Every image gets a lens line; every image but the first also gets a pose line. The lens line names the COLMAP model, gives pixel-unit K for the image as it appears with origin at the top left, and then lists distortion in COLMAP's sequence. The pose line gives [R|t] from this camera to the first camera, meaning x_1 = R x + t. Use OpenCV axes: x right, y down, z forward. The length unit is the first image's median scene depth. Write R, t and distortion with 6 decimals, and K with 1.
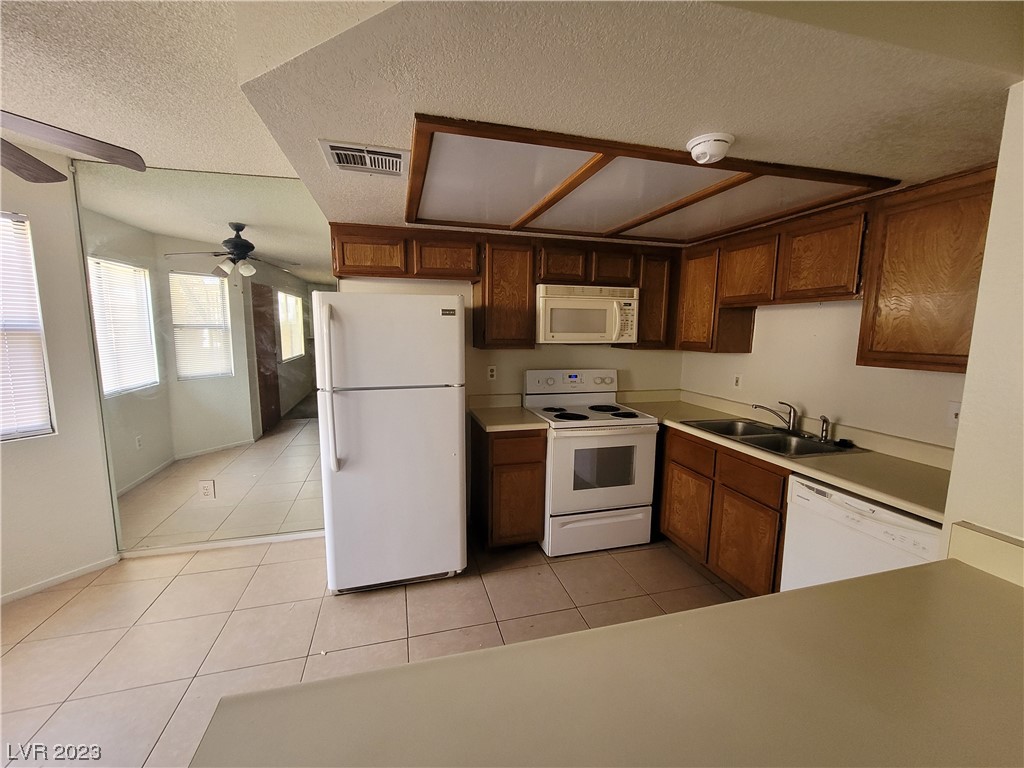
lens RADIAL K [[419.4, 0, 512.0], [0, 419.4, 384.0], [0, 0, 1]] dist [-0.010697, 0.006096]
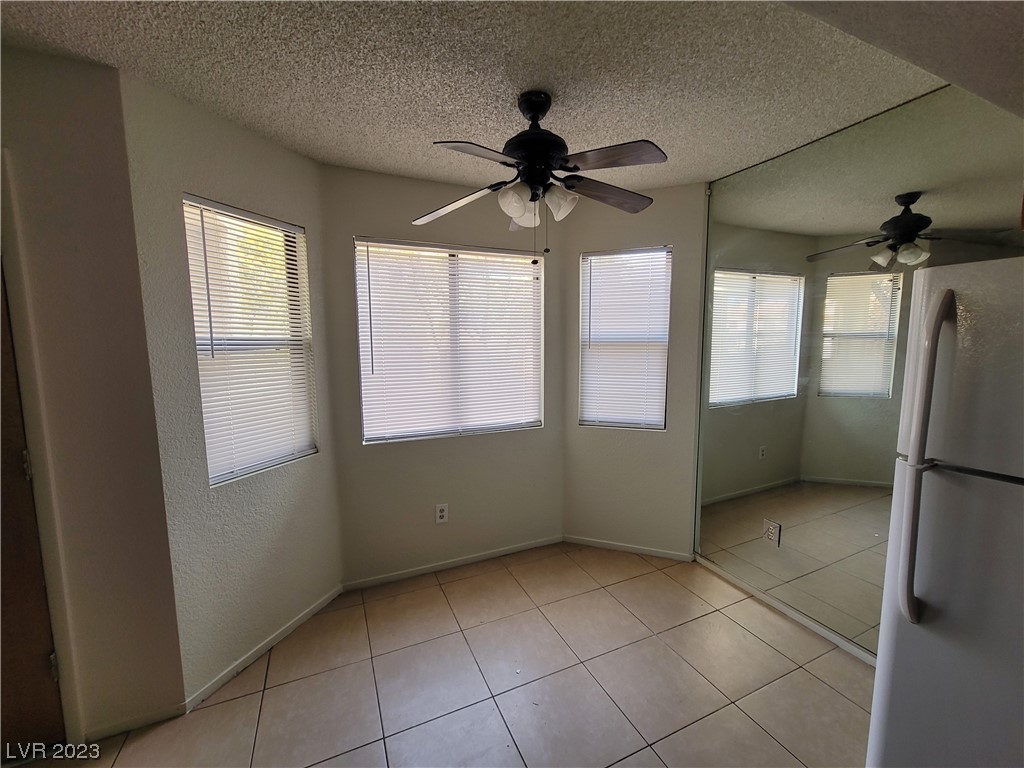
lens RADIAL K [[419.4, 0, 512.0], [0, 419.4, 384.0], [0, 0, 1]] dist [-0.010697, 0.006096]
pose [[0.154267, 0.101608, -0.982791, -0.021874], [-0.119156, 0.989351, 0.083583, -0.048467], [0.980818, 0.104211, 0.164731, 0.322102]]
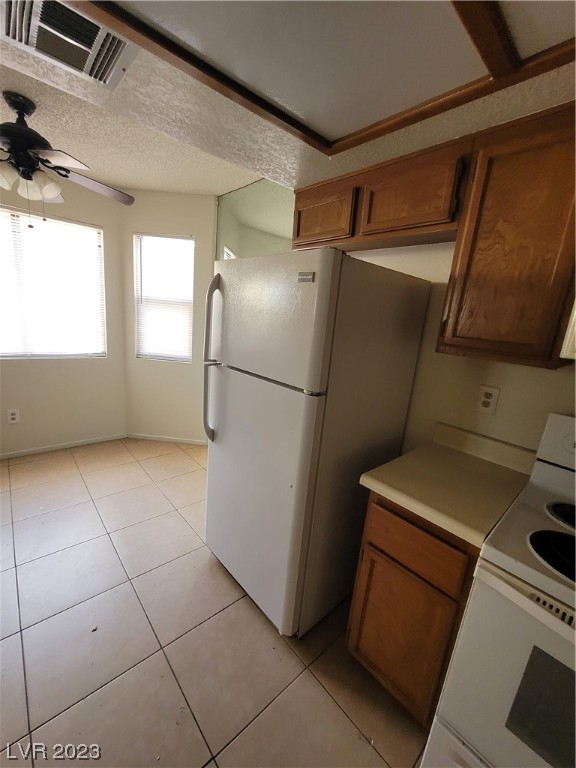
lens RADIAL K [[314.6, 0, 288.0], [0, 314.6, 384.0], [0, 0, 1]] dist [-0.010697, 0.006096]
pose [[0.445574, 0.226993, -0.865990, 0.231168], [-0.198928, 0.968242, 0.151442, -0.065991], [0.872864, 0.104791, 0.476579, 0.624840]]
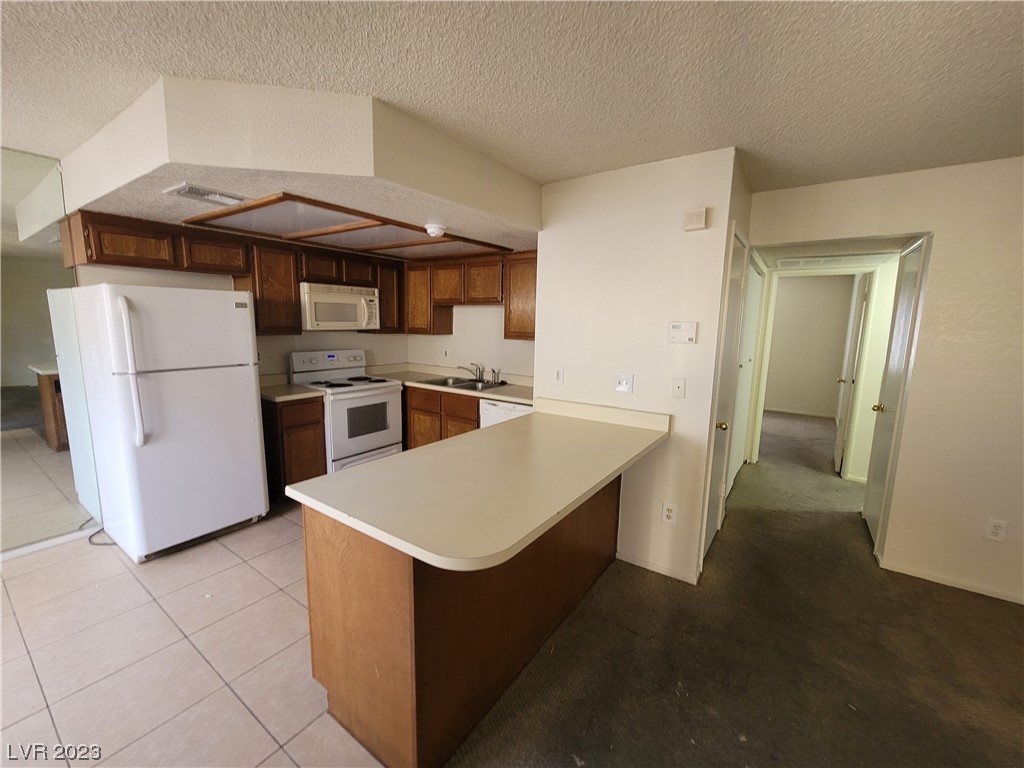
lens RADIAL K [[417.1, 0, 509.4], [0, 417.1, 385.2], [0, 0, 1]] dist [0.001460, 0.000649]
pose [[0.775738, -0.092175, 0.624287, -0.268811], [0.070827, 0.995742, 0.059011, 0.038431], [-0.627068, -0.001561, 0.778963, -0.366544]]
